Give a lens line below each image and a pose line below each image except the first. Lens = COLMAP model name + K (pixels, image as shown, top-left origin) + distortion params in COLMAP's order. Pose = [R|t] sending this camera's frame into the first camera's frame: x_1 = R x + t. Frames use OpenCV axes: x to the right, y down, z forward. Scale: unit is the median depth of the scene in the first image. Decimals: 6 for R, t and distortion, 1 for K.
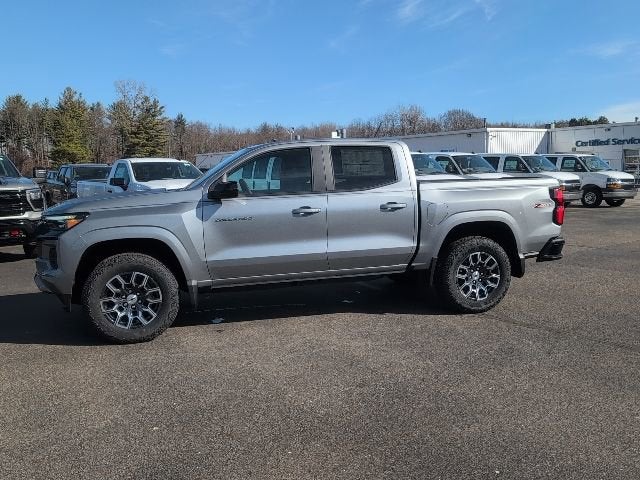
lens RADIAL K [[539.9, 0, 322.7], [0, 539.9, 235.8], [0, 0, 1]] dist [0.023791, -0.023548]
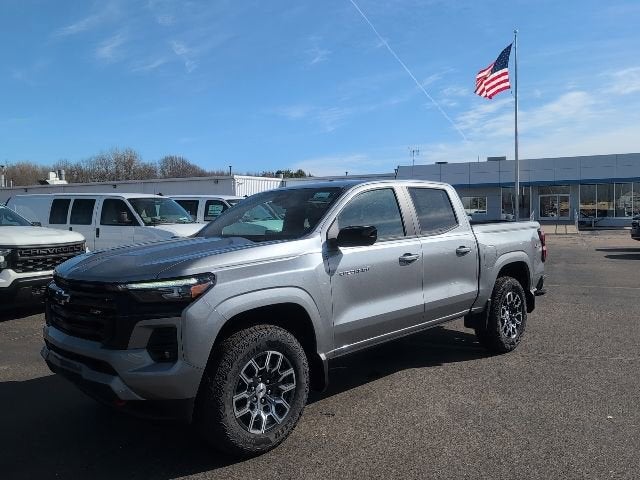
lens RADIAL K [[539.9, 0, 323.9], [0, 539.9, 240.5], [0, 0, 1]] dist [0.023791, -0.023548]
pose [[0.860576, -0.023645, 0.508774, -0.564707], [0.062202, 0.996324, -0.058909, -0.029901], [-0.505510, 0.082342, 0.858883, 0.284534]]
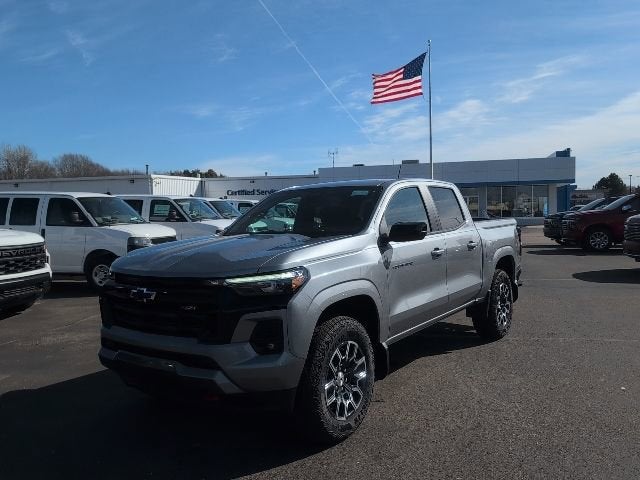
lens RADIAL K [[539.9, 0, 327.0], [0, 539.9, 244.0], [0, 0, 1]] dist [0.023791, -0.023548]
pose [[0.761149, -0.035758, 0.647591, -0.744076], [0.082442, 0.995714, -0.041919, -0.034771], [-0.643316, 0.085296, 0.760834, 0.374850]]
